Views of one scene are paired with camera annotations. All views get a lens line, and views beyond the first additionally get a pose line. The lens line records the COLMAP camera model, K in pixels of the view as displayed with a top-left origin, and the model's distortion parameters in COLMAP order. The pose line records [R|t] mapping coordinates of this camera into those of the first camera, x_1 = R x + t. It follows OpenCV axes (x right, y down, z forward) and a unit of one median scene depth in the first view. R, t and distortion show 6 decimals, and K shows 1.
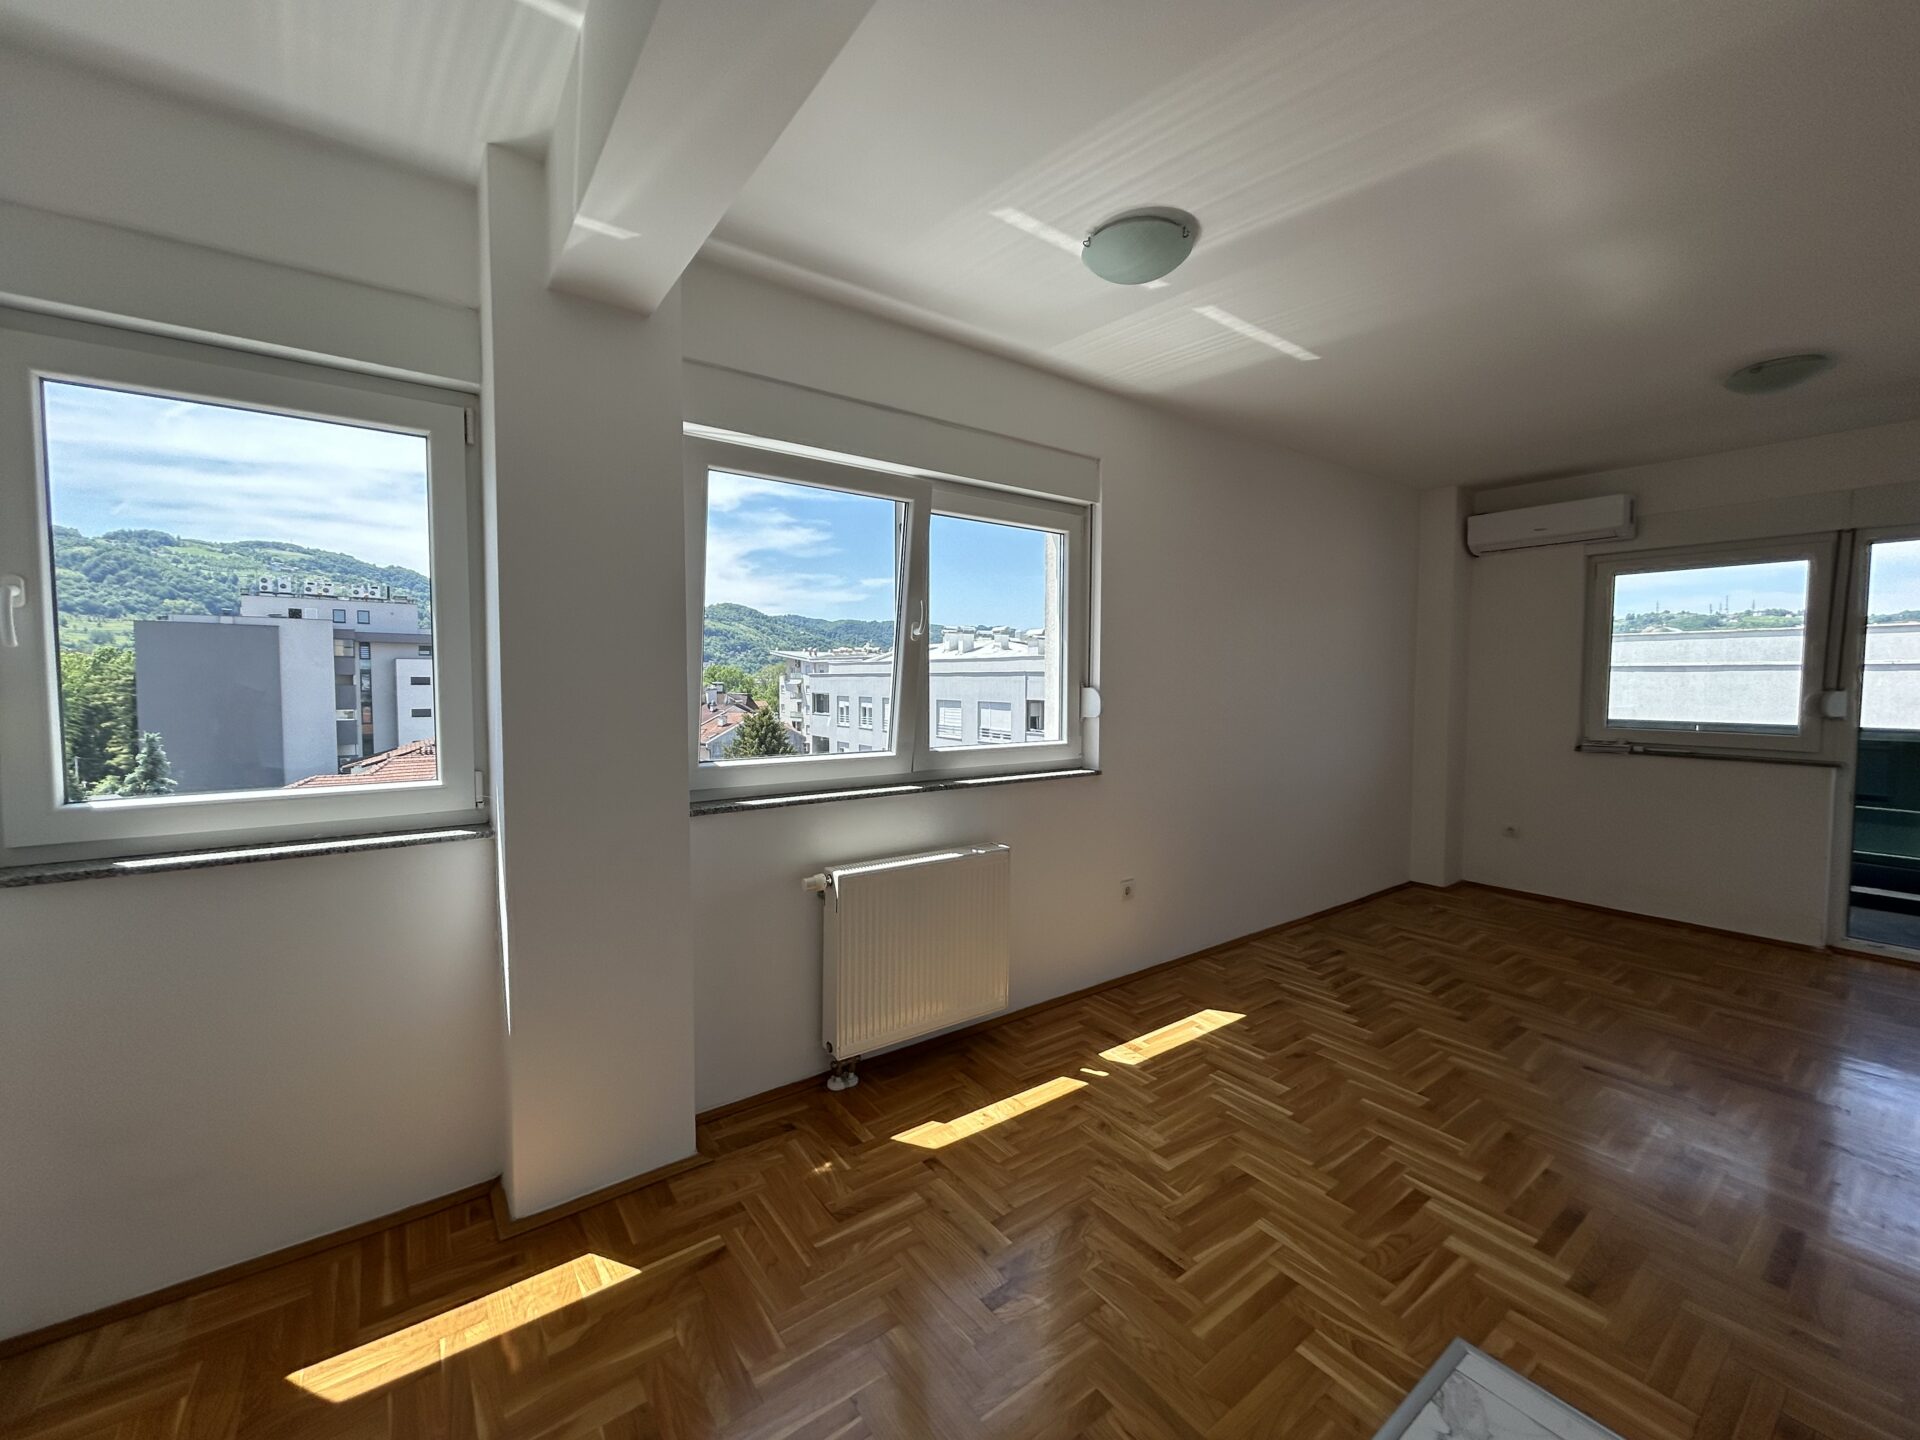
lens RADIAL K [[769.5, 0, 954.1], [0, 769.5, 723.2], [0, 0, 1]] dist [0.001733, 0.000057]
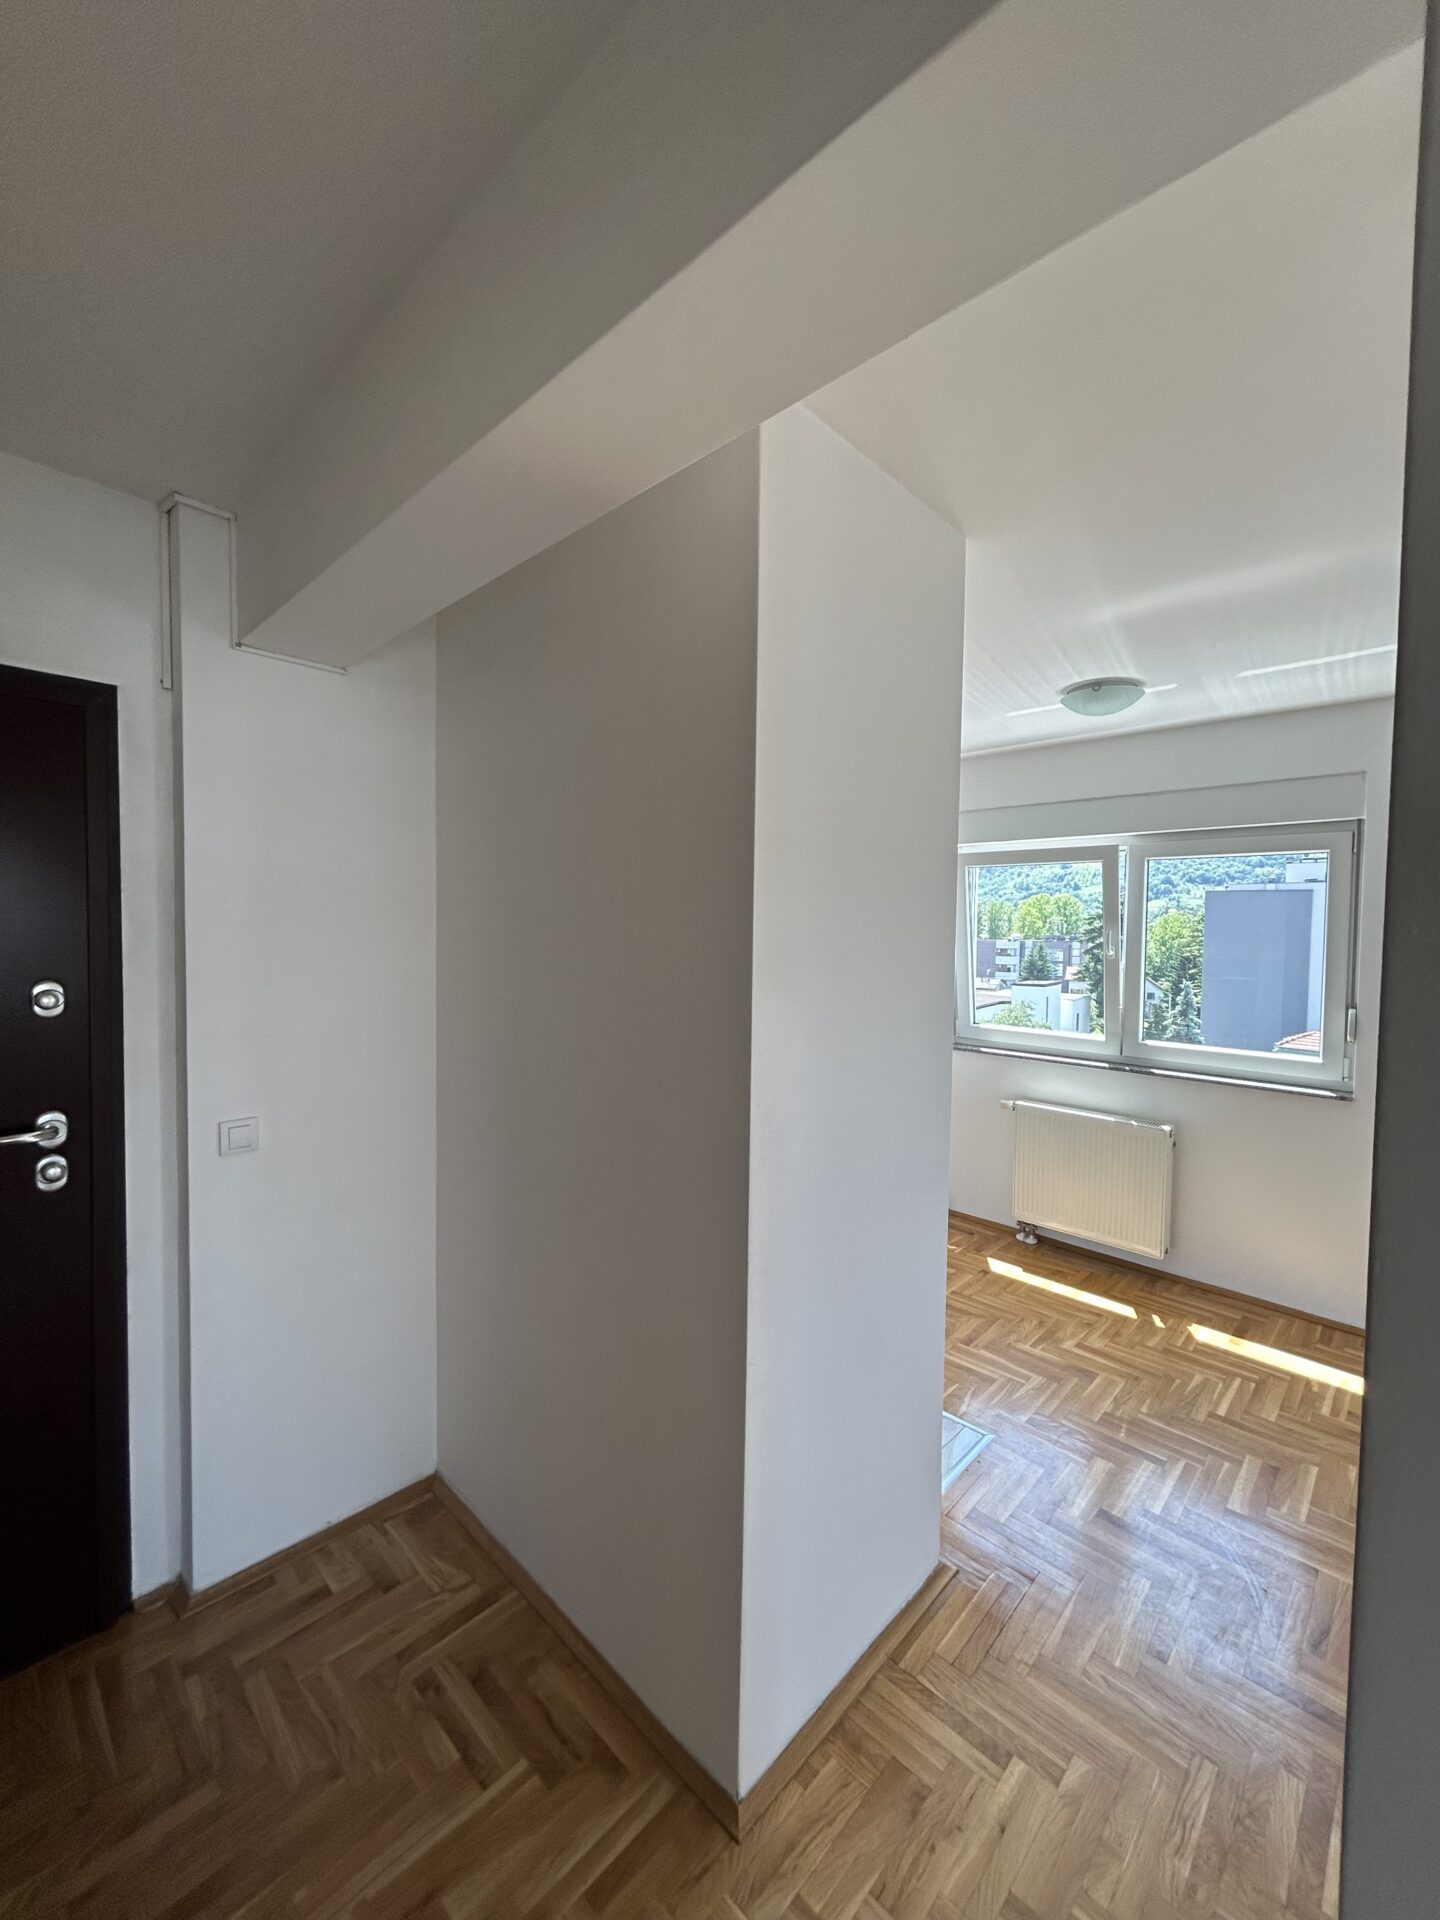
lens RADIAL K [[769.5, 0, 726.1], [0, 769.5, 954.2], [0, 0, 1]] dist [0.001733, 0.000057]
pose [[0.178956, 0.034644, -0.983247, 1.371127], [-0.069232, 0.997346, 0.022540, -0.113607], [0.981418, 0.064039, 0.180879, 0.084101]]
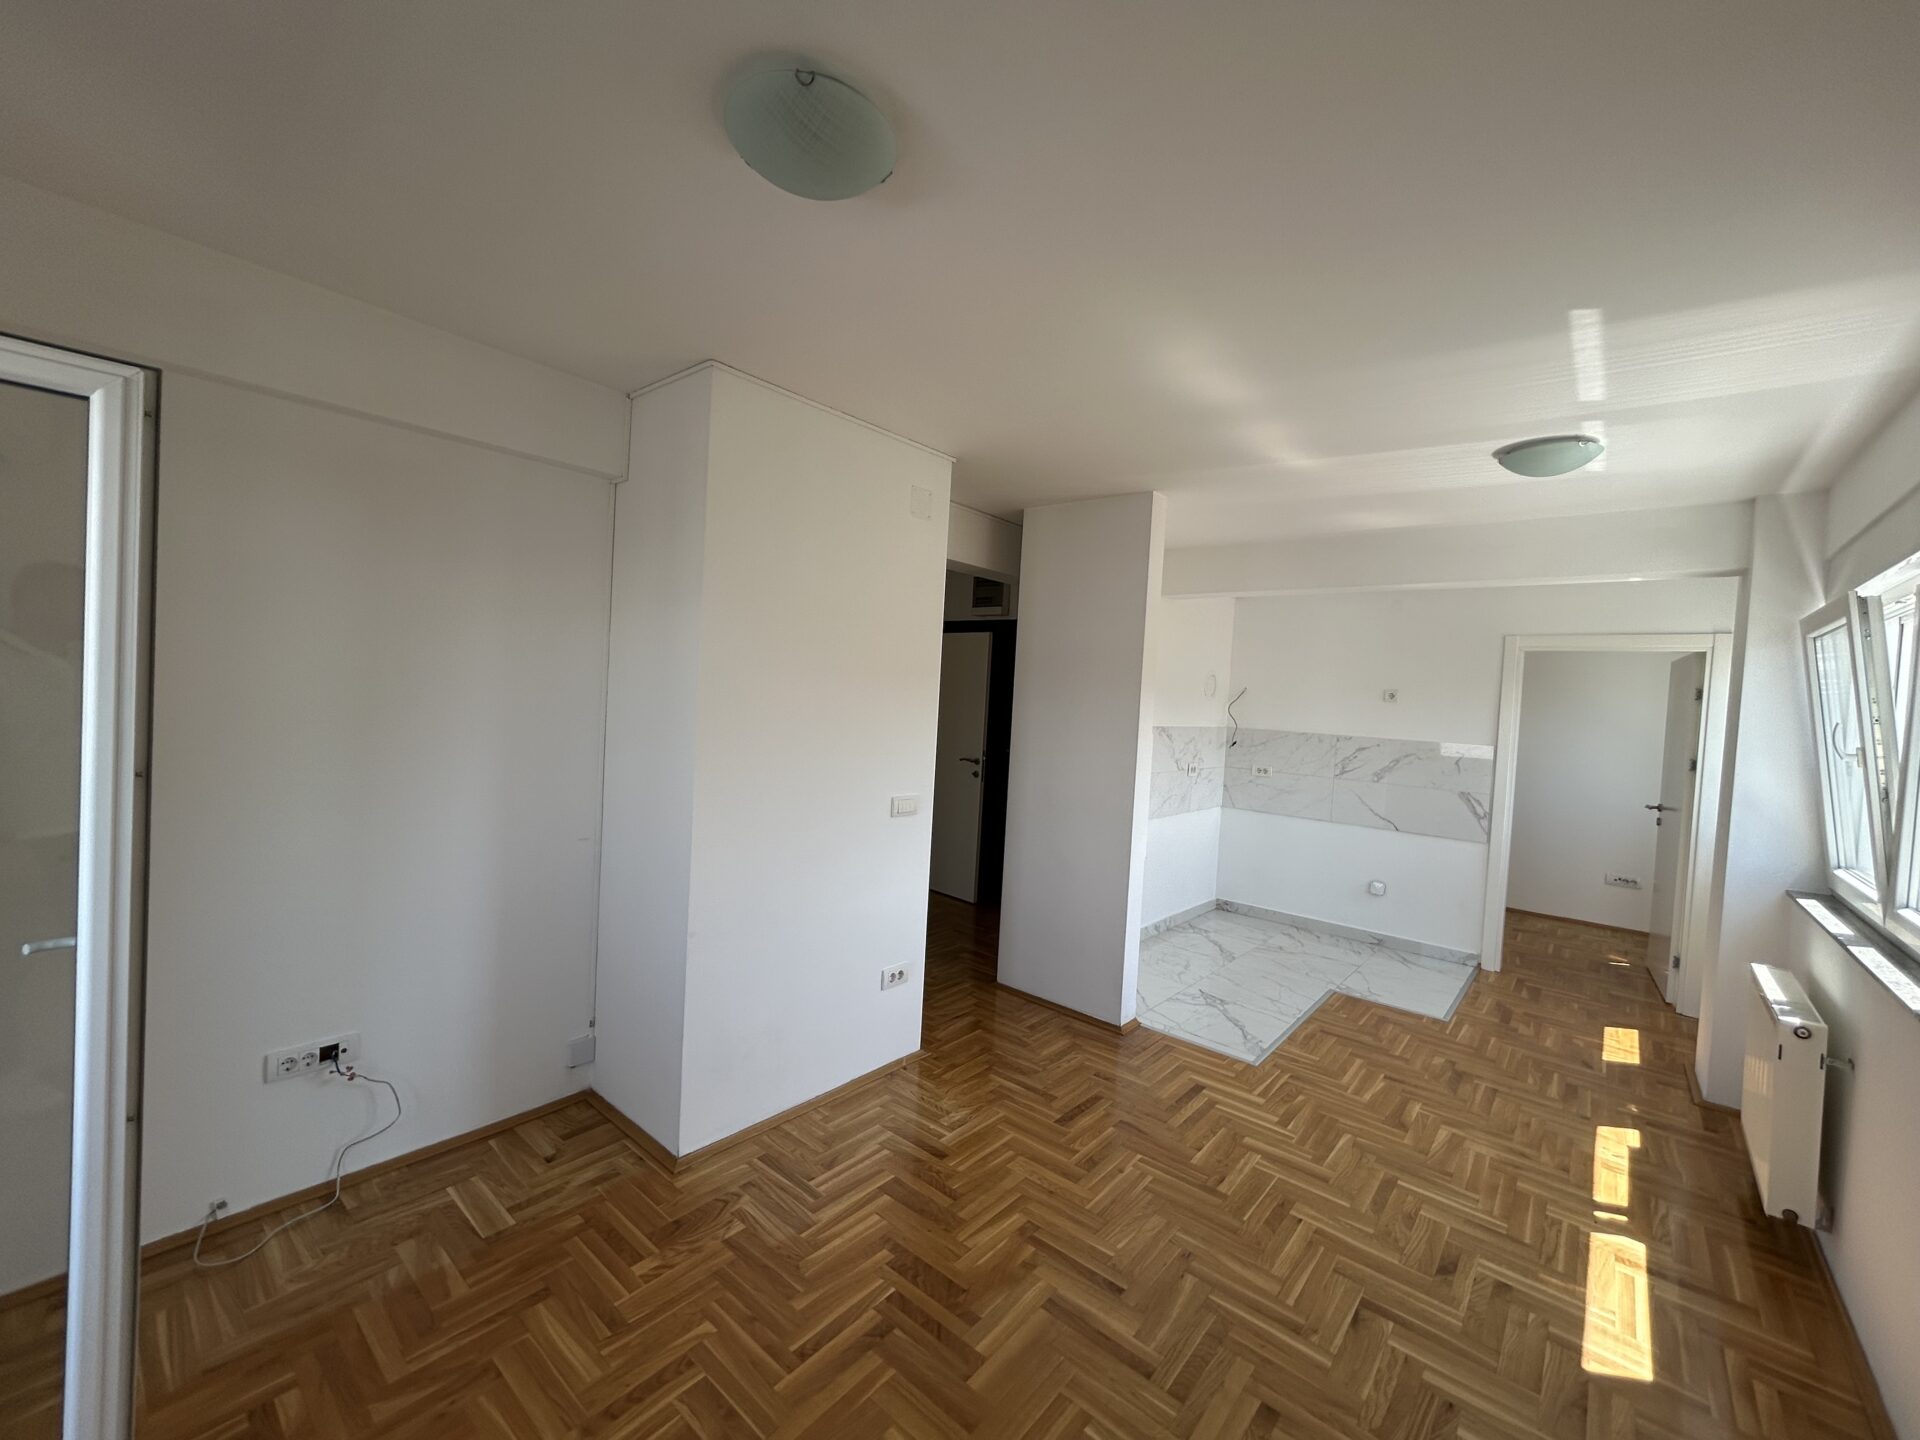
lens RADIAL K [[769.5, 0, 954.1], [0, 769.5, 723.2], [0, 0, 1]] dist [0.001733, 0.000057]
pose [[-0.973006, -0.046093, -0.226130, 1.338832], [-0.067484, 0.993850, 0.087792, -0.189118], [0.220693, 0.100682, -0.970133, 1.872026]]
